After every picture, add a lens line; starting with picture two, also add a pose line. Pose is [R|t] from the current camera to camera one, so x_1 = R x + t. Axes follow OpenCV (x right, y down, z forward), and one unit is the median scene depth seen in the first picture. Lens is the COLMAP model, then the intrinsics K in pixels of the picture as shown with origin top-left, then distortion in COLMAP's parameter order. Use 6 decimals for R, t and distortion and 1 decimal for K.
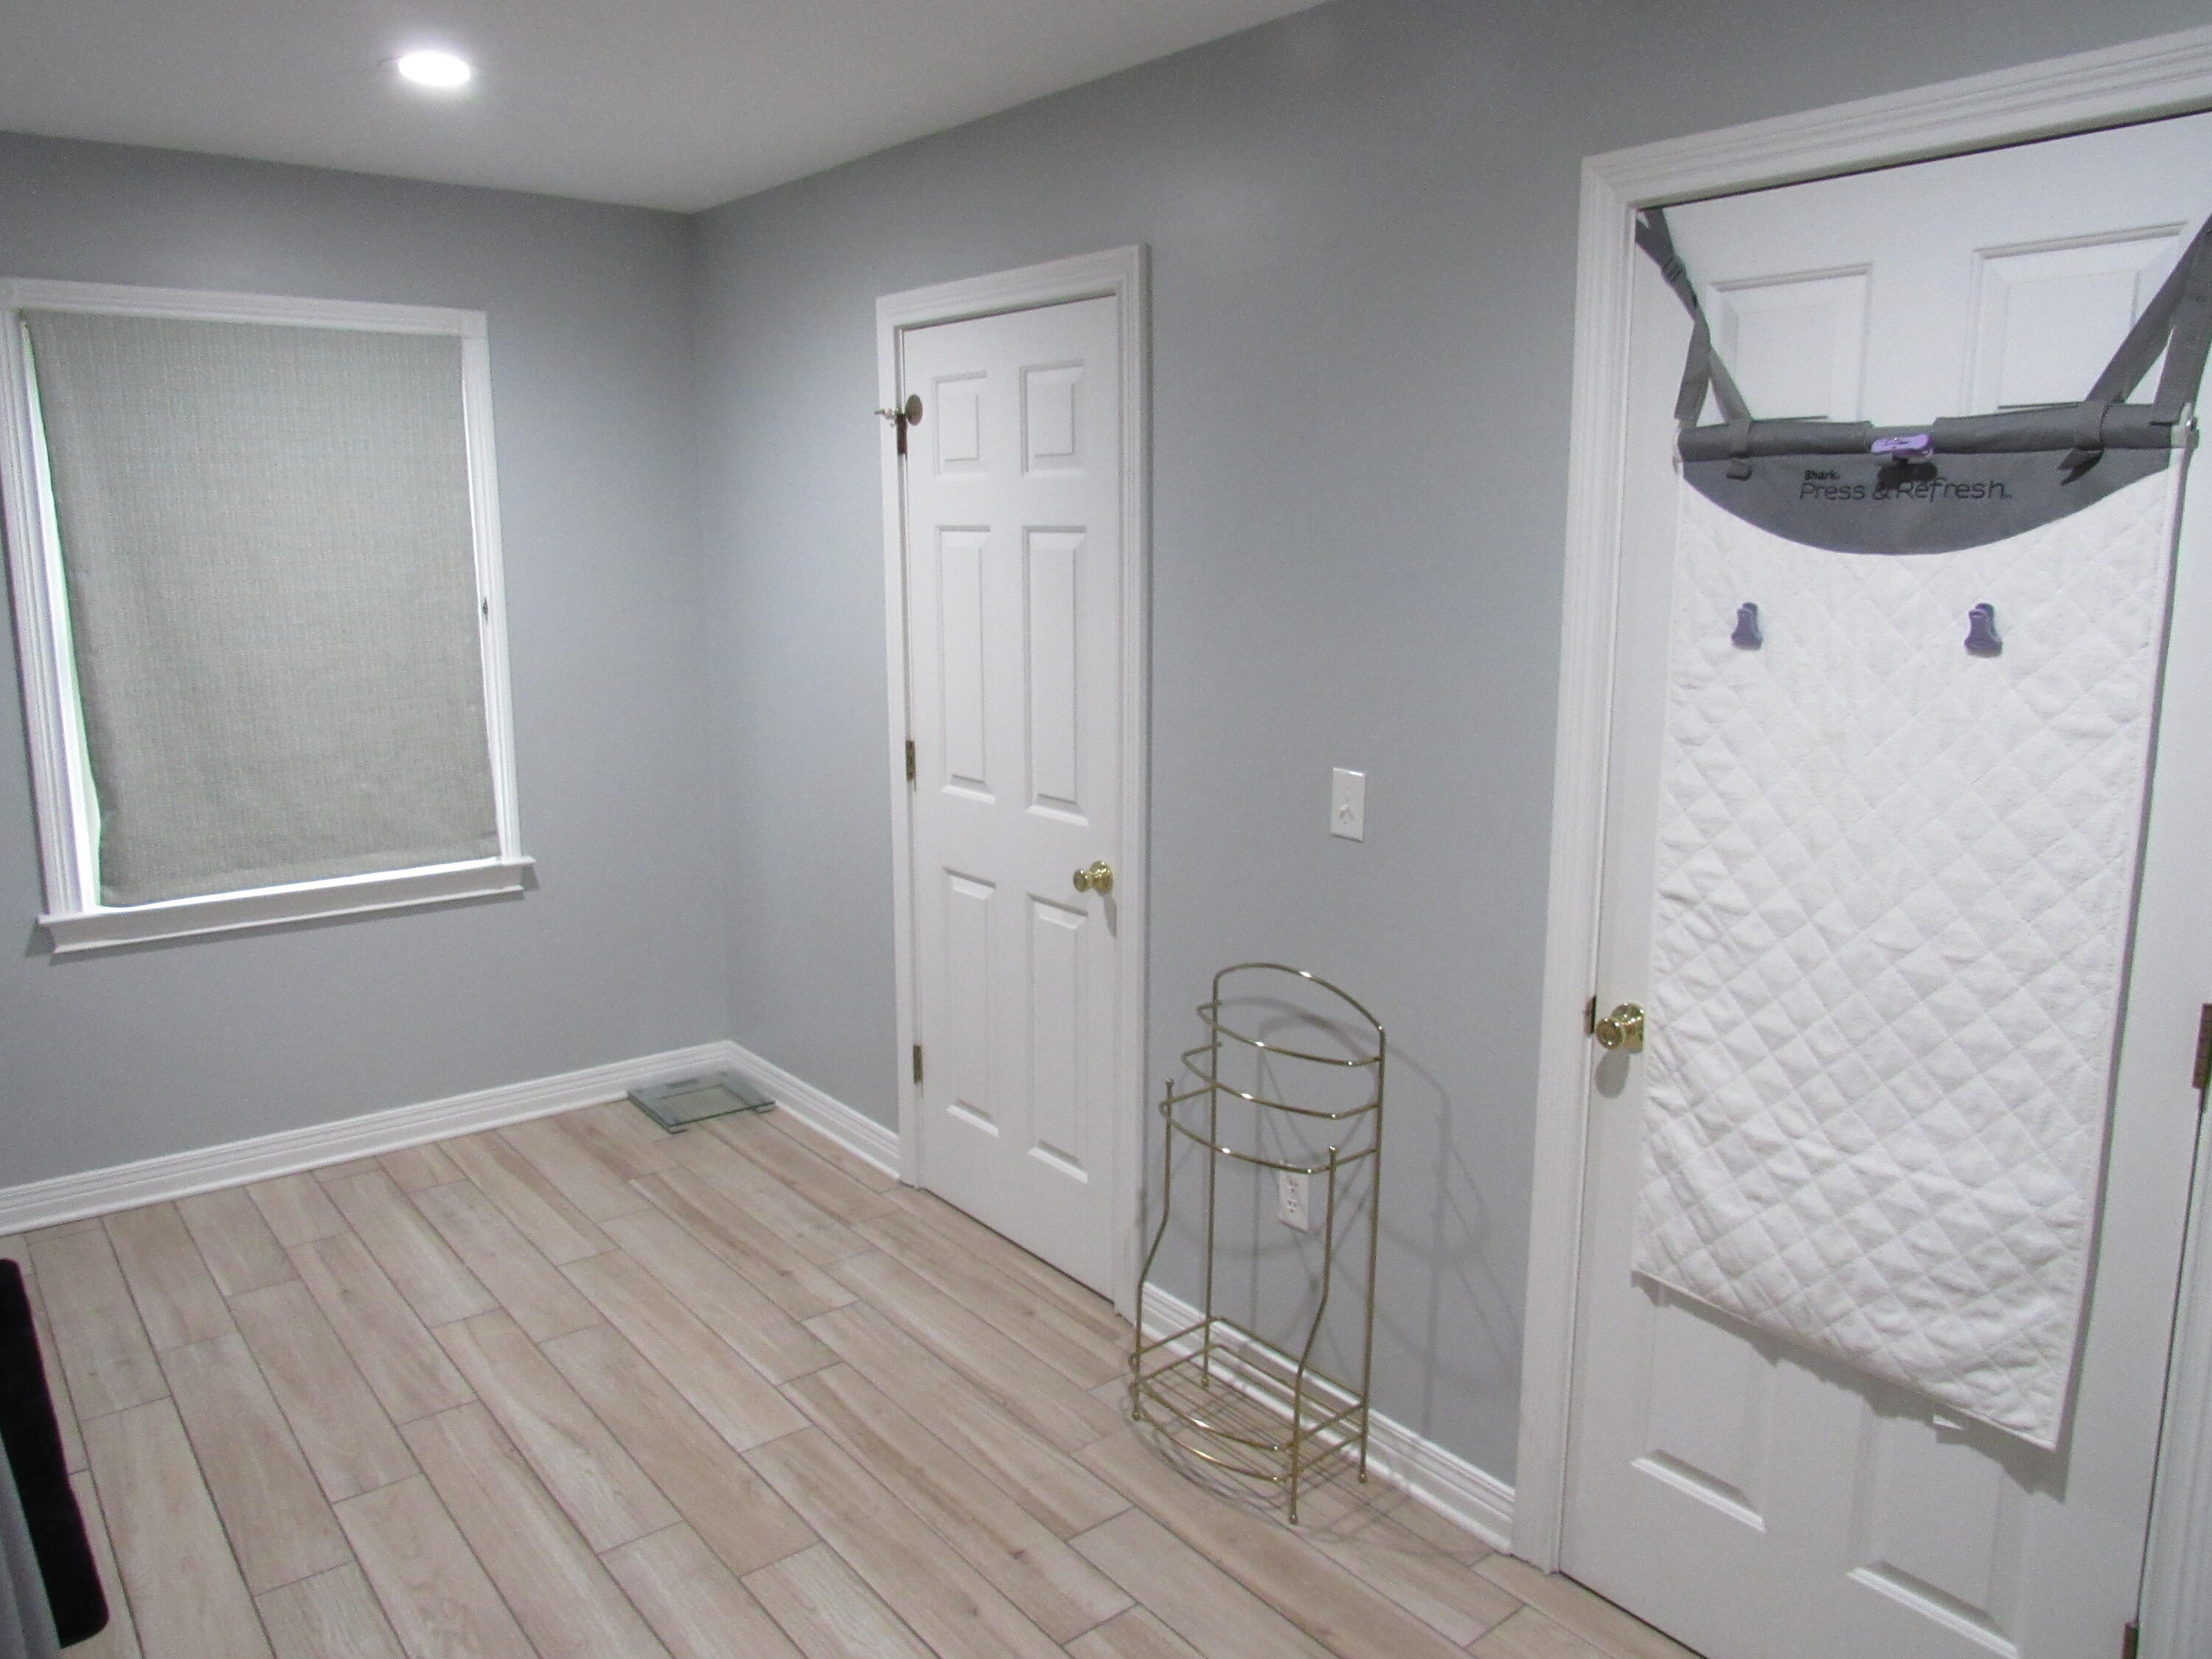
lens RADIAL K [[1583.1, 0, 1105.7], [0, 1583.1, 838.3], [0, 0, 1]] dist [-0.031787, 0.013101]
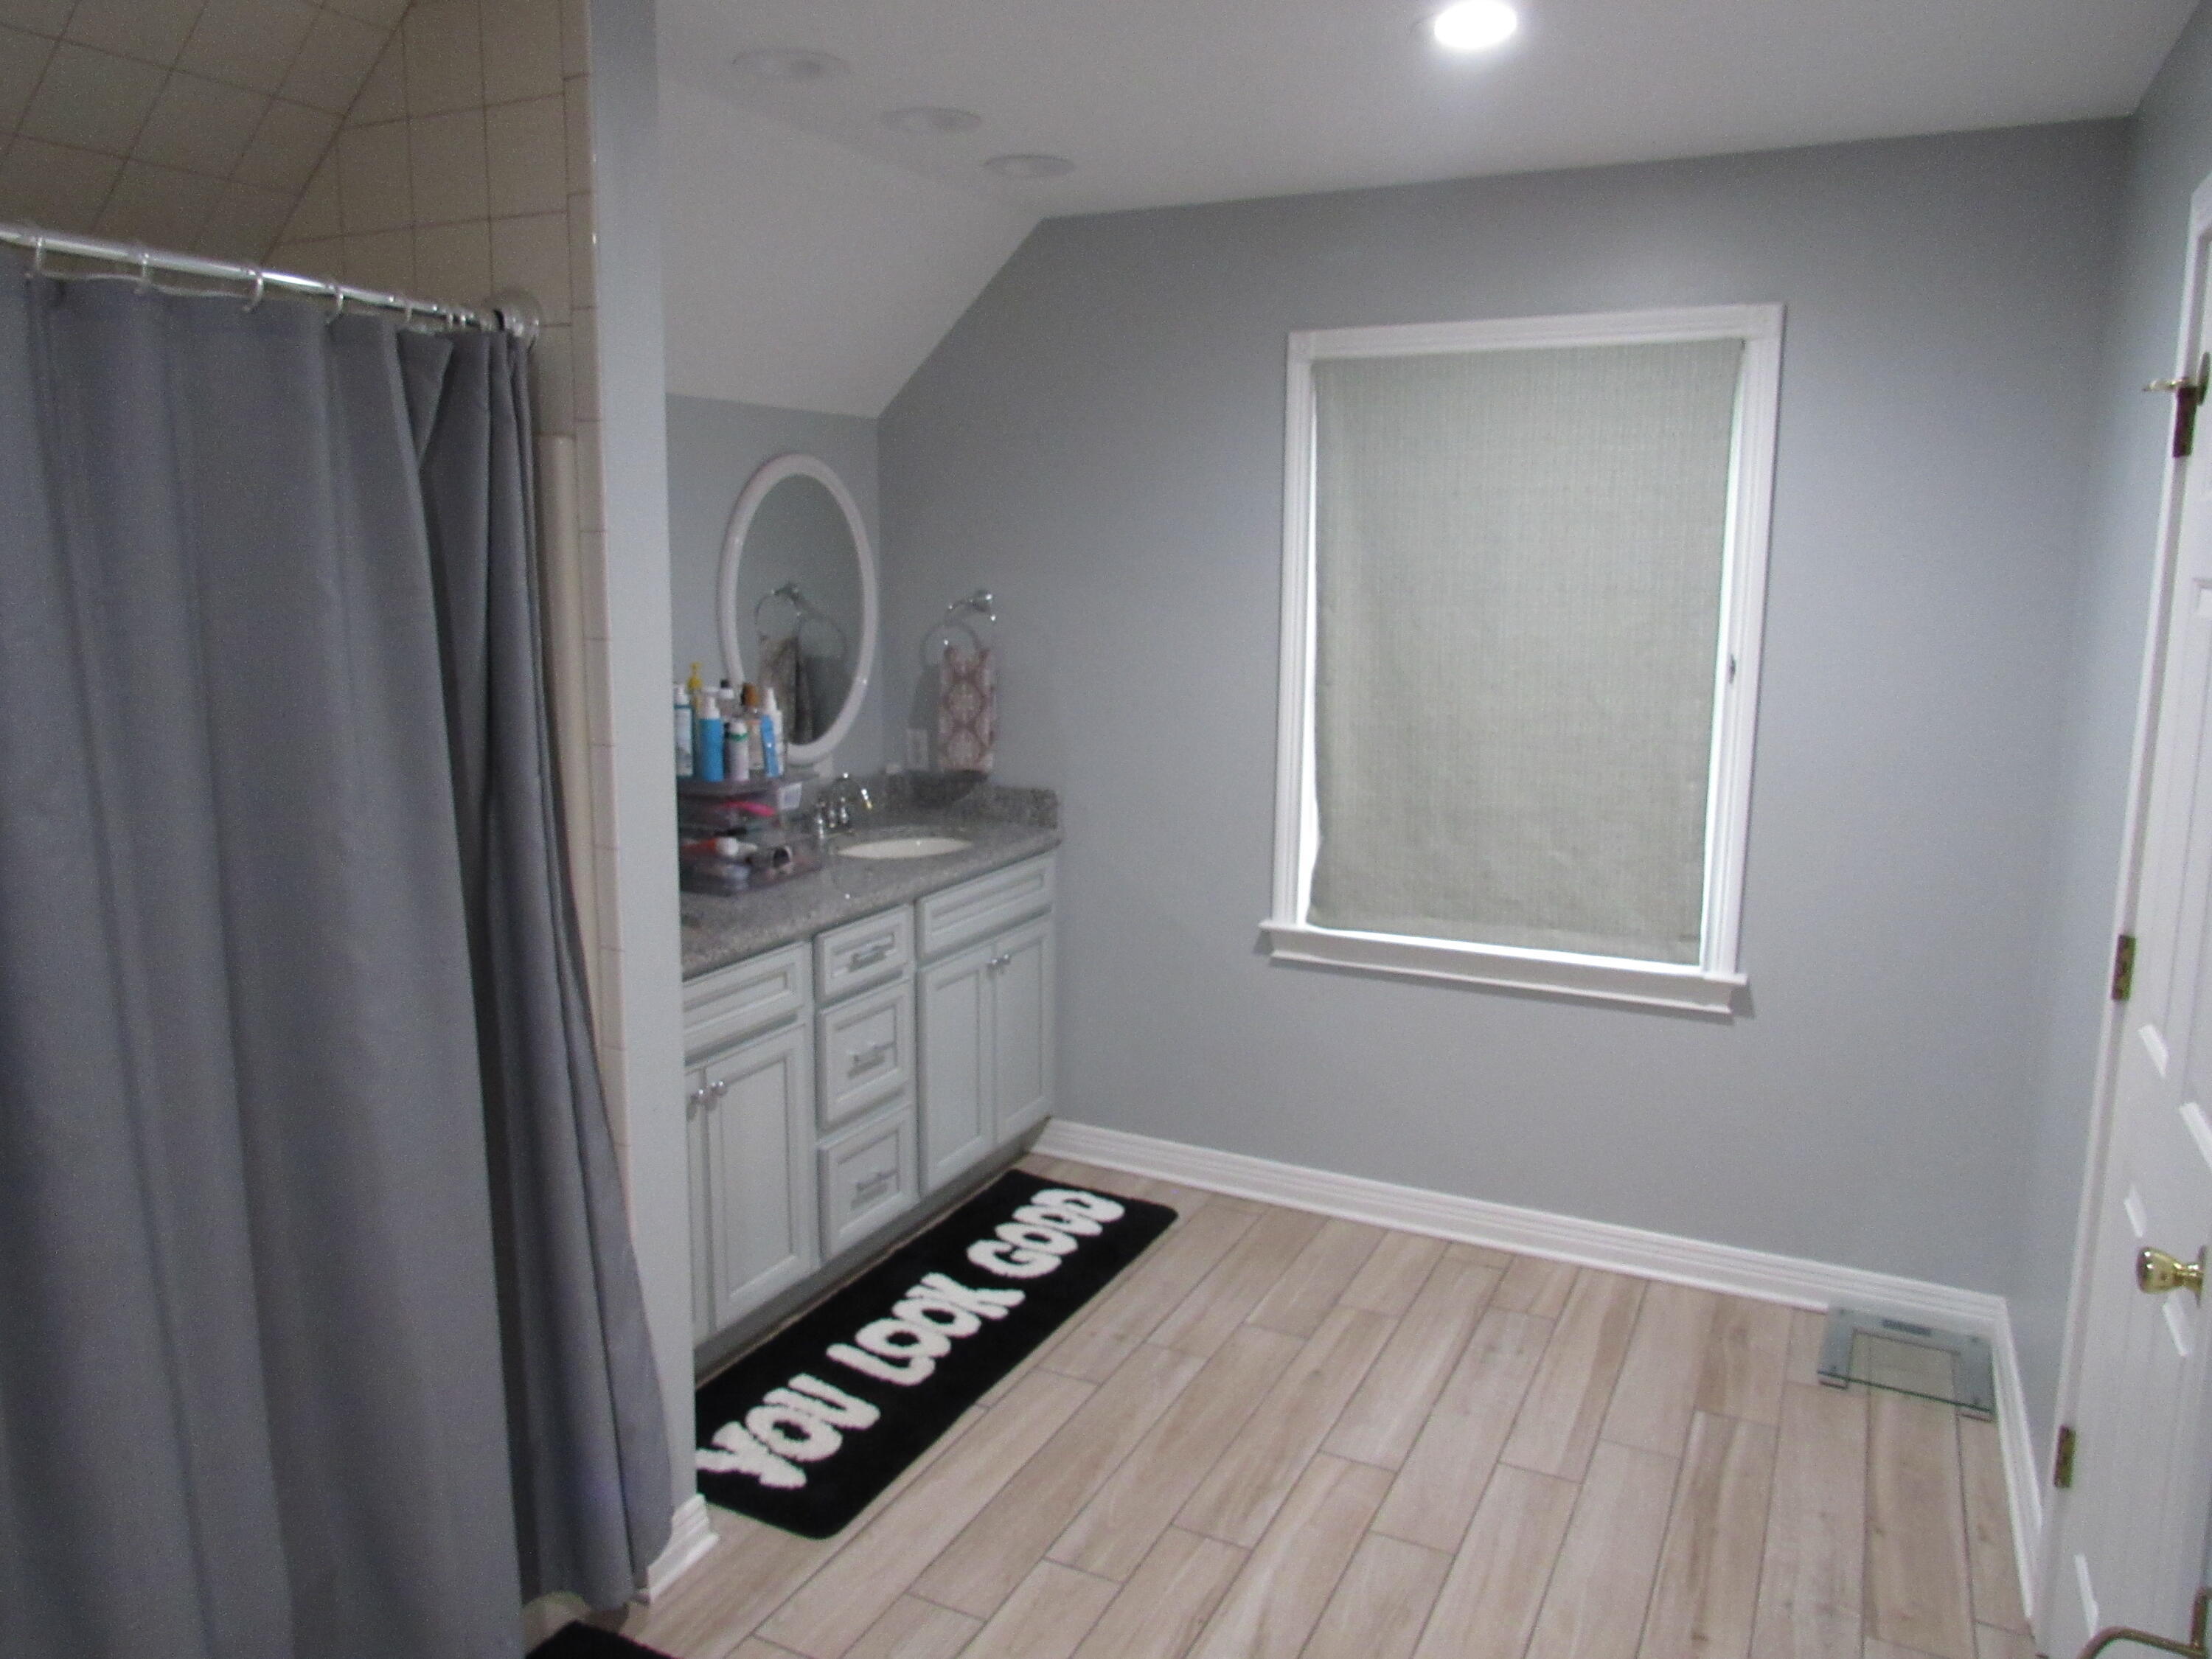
lens RADIAL K [[1583.1, 0, 1105.7], [0, 1583.1, 838.3], [0, 0, 1]] dist [-0.031787, 0.013101]
pose [[0.400505, 0.157175, -0.902713, 0.246835], [-0.174324, 0.980255, 0.093335, -0.084894], [0.899559, 0.119984, 0.419997, 0.405102]]
